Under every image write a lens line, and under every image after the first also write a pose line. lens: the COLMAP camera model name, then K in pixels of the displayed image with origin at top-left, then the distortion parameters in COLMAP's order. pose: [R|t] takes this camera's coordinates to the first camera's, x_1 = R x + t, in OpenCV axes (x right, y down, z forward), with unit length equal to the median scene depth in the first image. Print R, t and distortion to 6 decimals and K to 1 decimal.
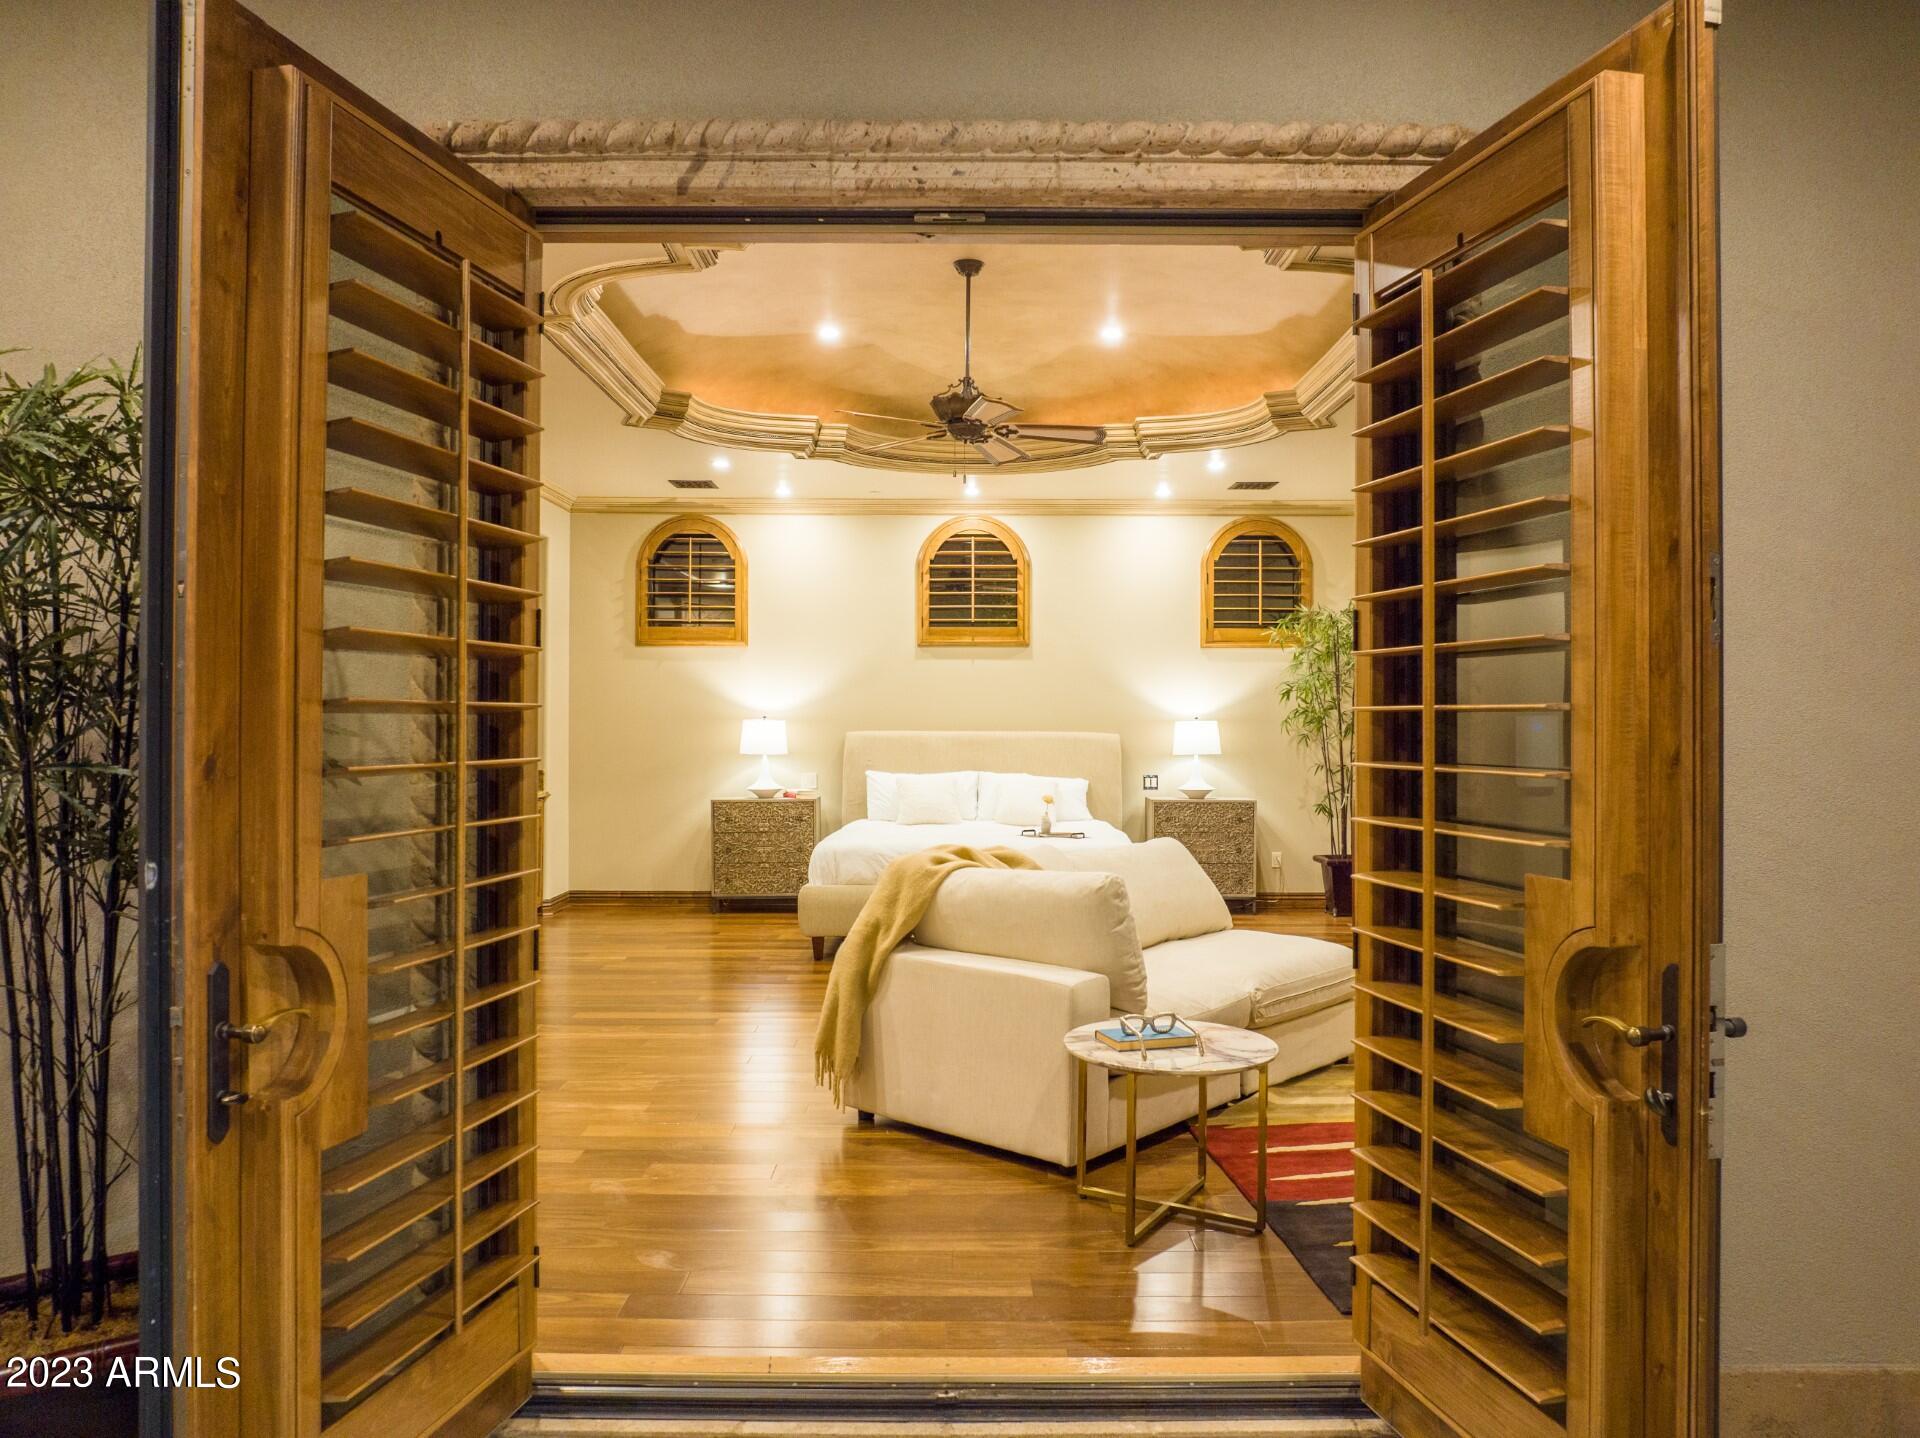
lens RADIAL K [[1362.0, 0, 960.0], [0, 1362.0, 719.0], [0, 0, 1]] dist [-0.044298, 0.049377]
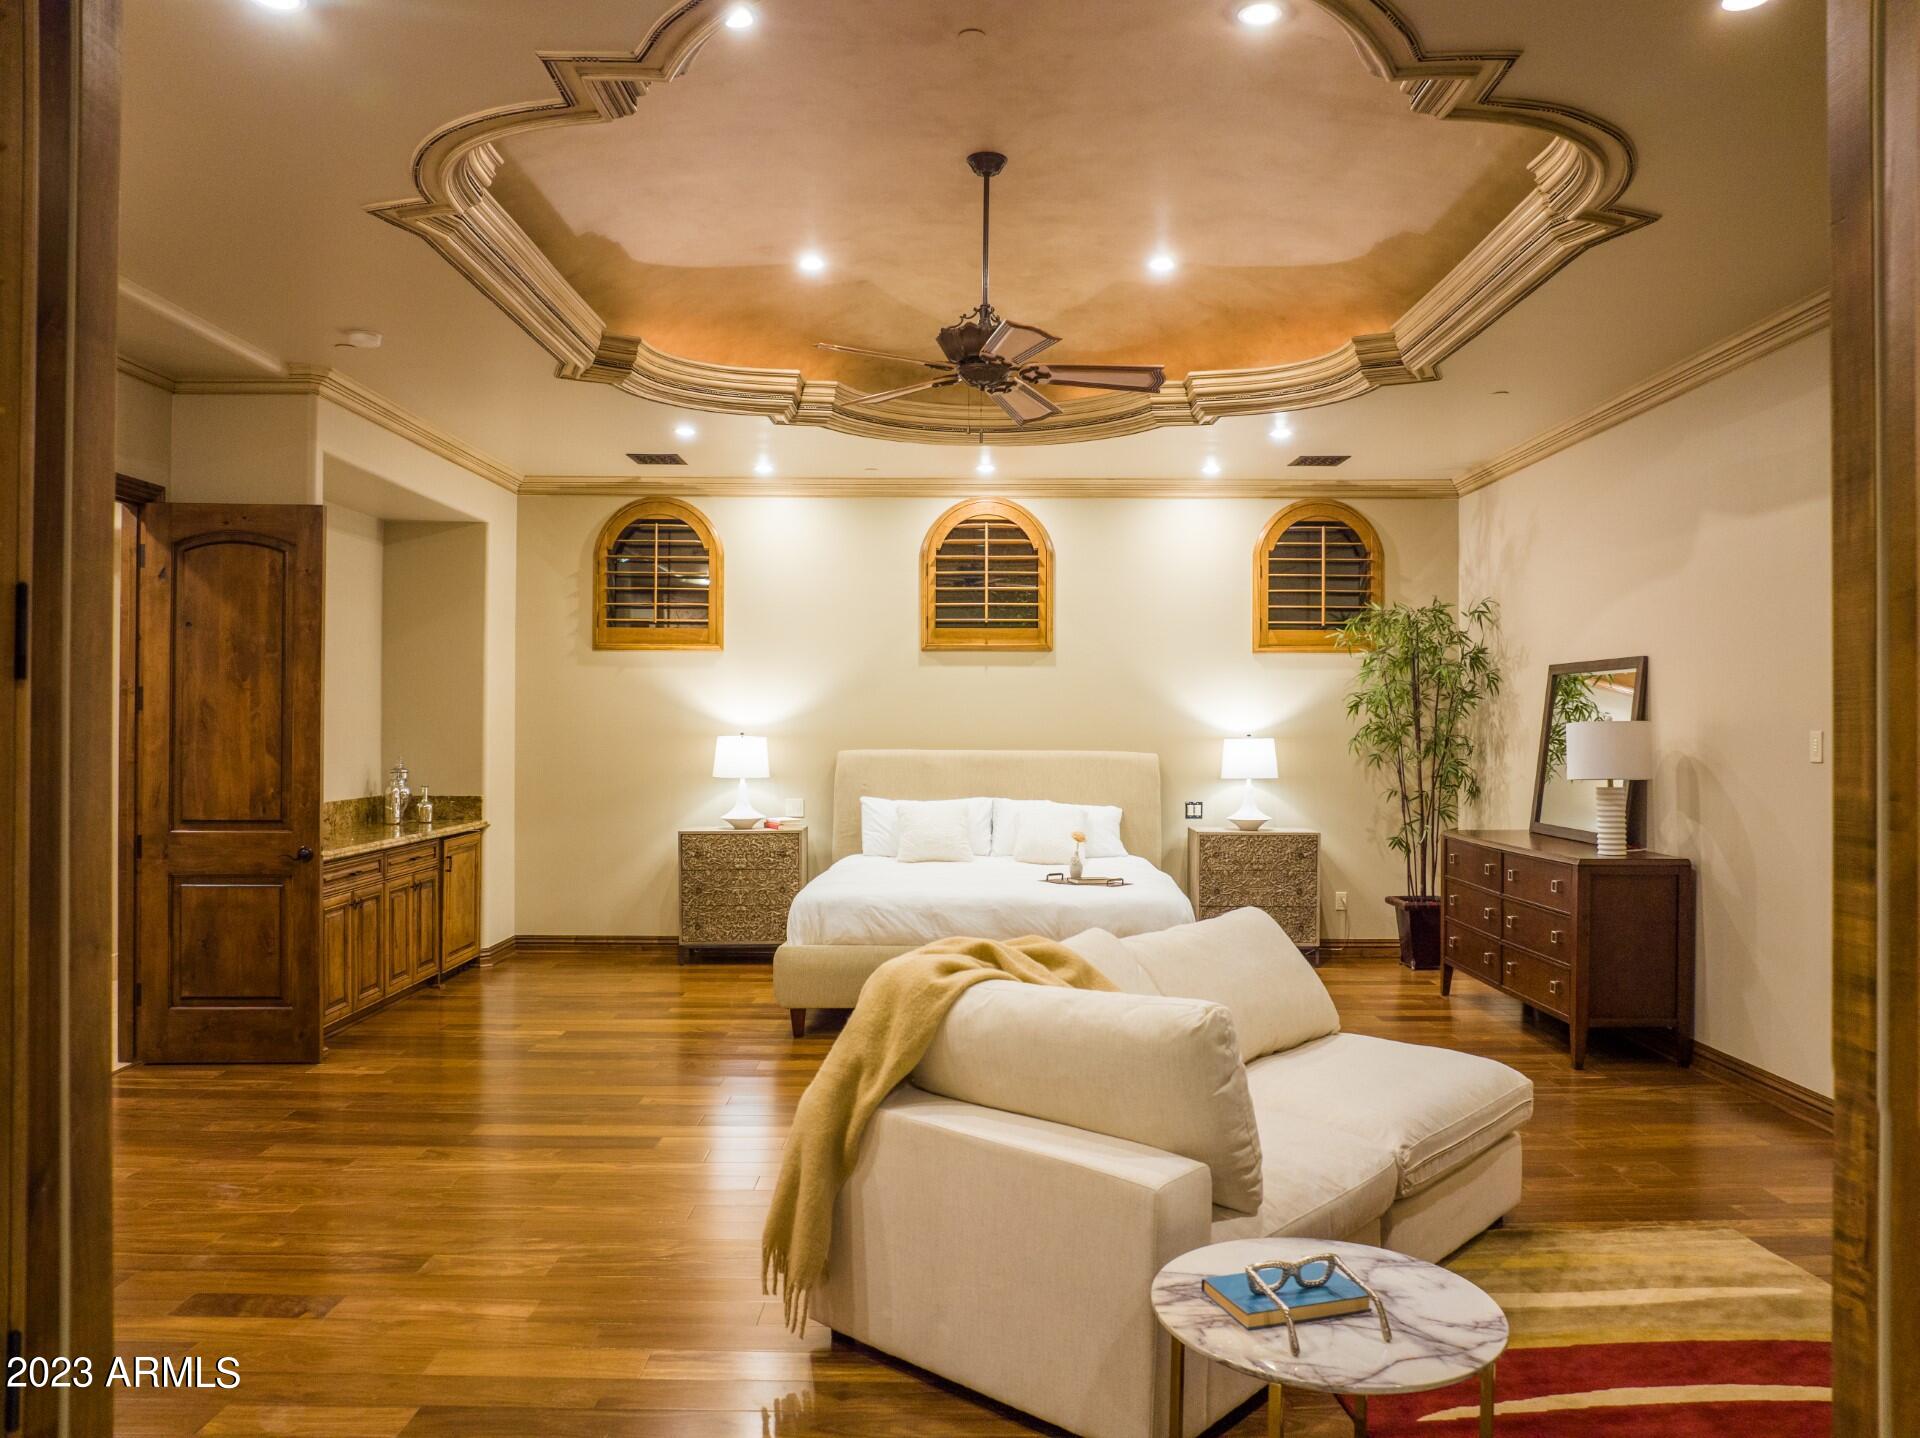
lens RADIAL K [[1380.7, 0, 960.0], [0, 1380.7, 719.0], [0, 0, 1]] dist [-0.049454, 0.023710]
pose [[0.999988, 0.001213, -0.004669, -0.003093], [-0.001221, 0.999998, -0.001871, -0.009269], [0.004666, 0.001877, 0.999987, 0.139846]]
